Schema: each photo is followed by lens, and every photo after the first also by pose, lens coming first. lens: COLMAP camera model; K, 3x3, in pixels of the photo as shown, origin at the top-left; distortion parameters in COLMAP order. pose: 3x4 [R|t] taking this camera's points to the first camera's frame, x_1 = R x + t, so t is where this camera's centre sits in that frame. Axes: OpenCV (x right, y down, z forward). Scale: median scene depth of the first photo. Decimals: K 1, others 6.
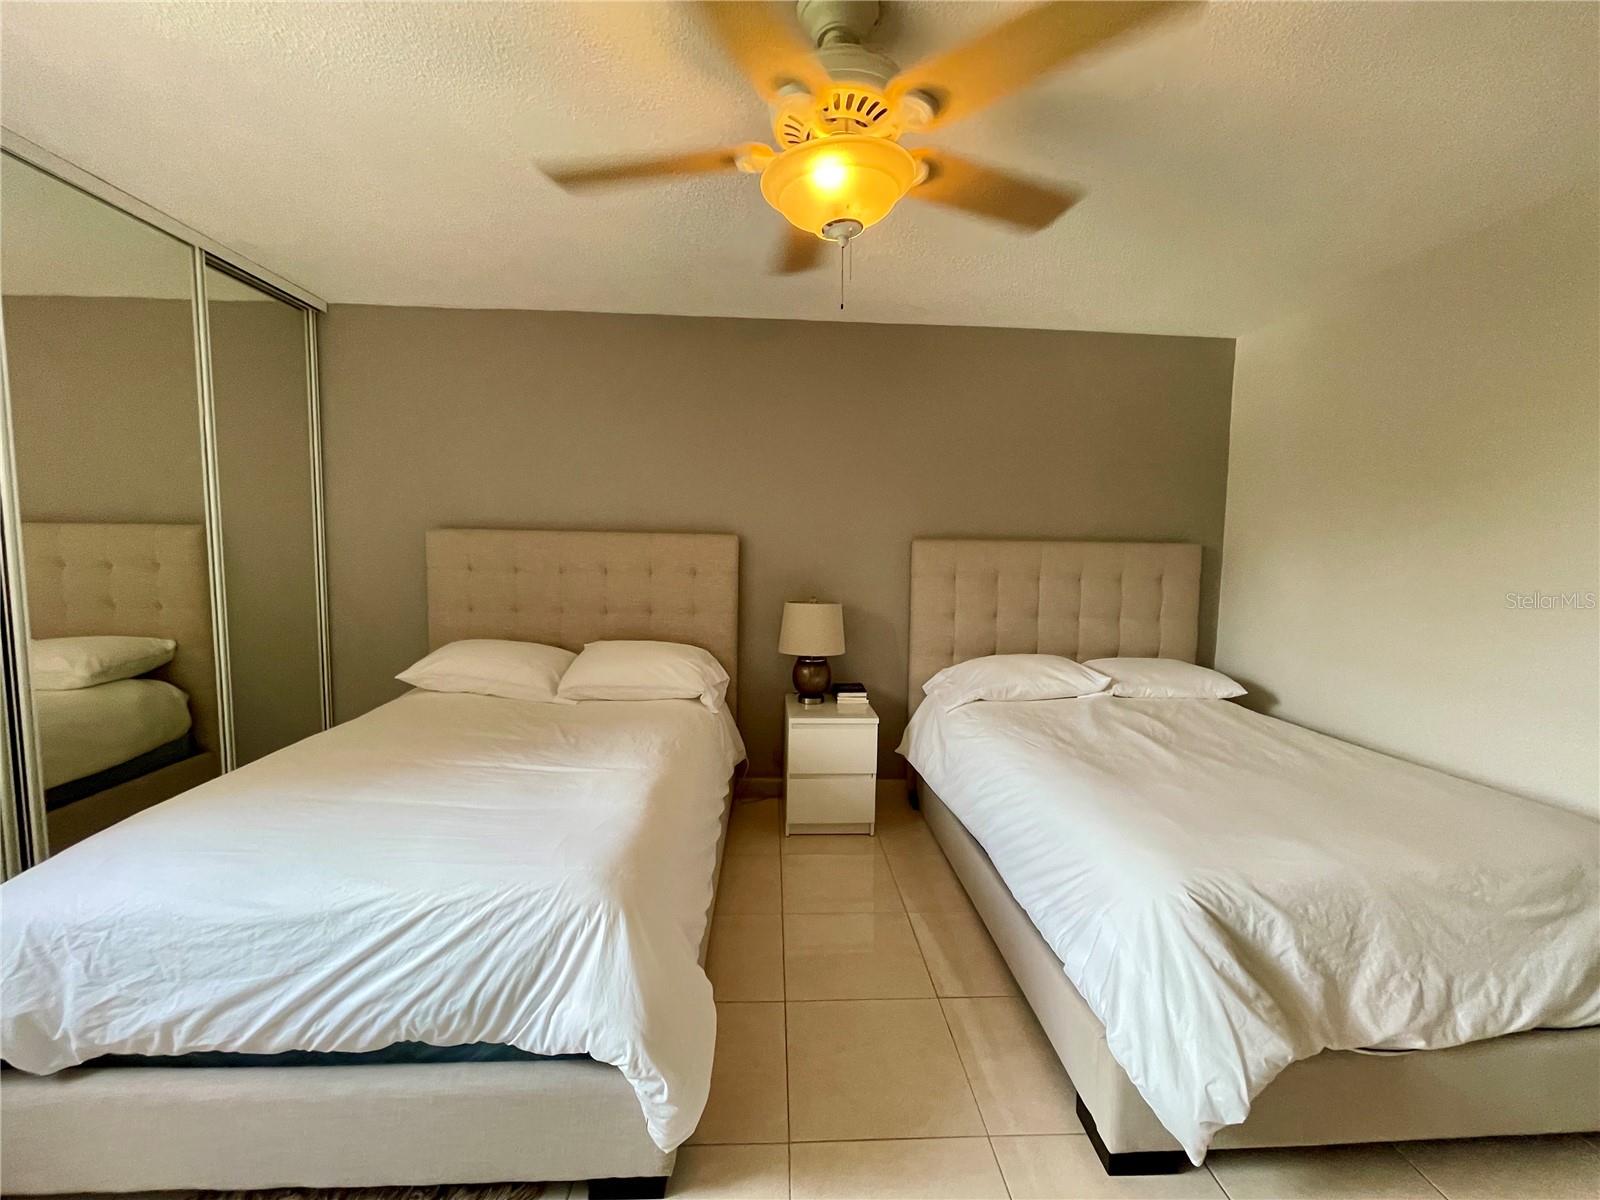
lens RADIAL K [[643.8, 0, 805.3], [0, 643.8, 595.3], [0, 0, 1]] dist [0.009311, -0.006232]
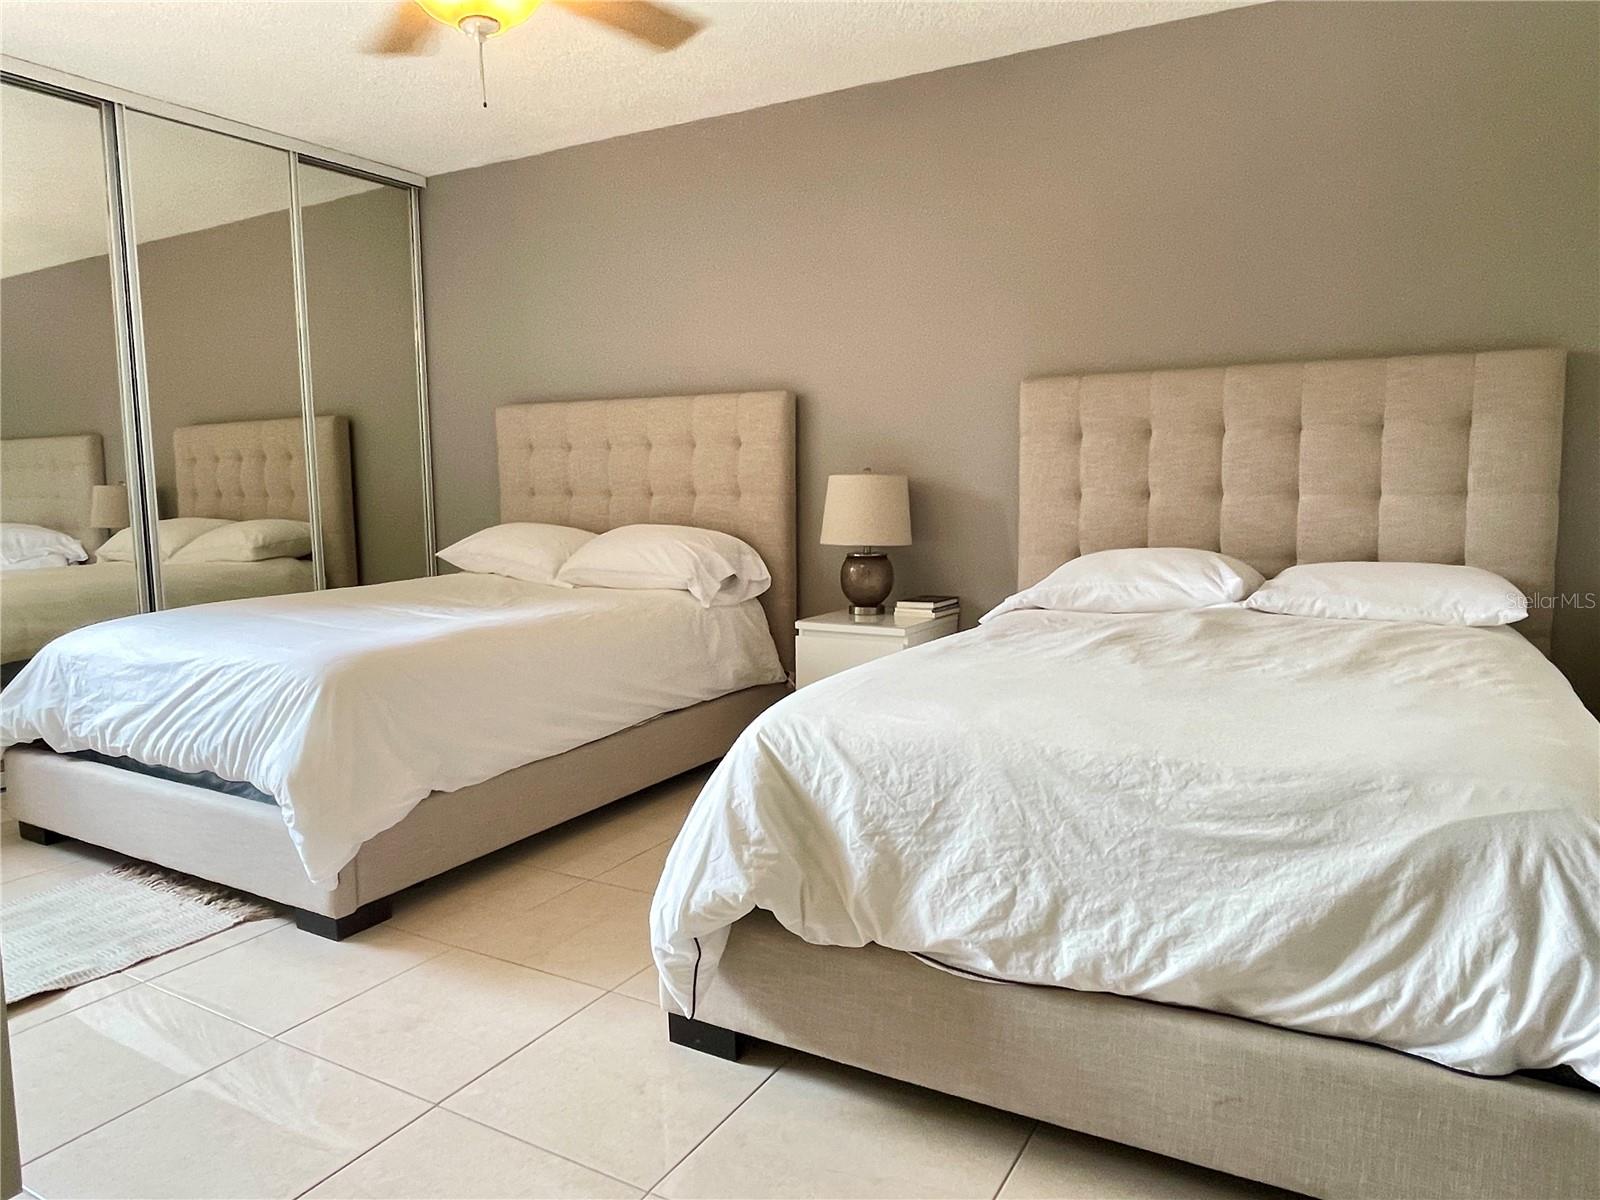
lens RADIAL K [[1048.1, 0, 802.2], [0, 1048.1, 597.1], [0, 0, 1]] dist [0.026365, -0.064318]
pose [[0.843861, 0.034385, -0.535459, 1.340063], [-0.015112, 0.999072, 0.040341, 0.229978], [0.536349, -0.025950, 0.843597, -0.094377]]
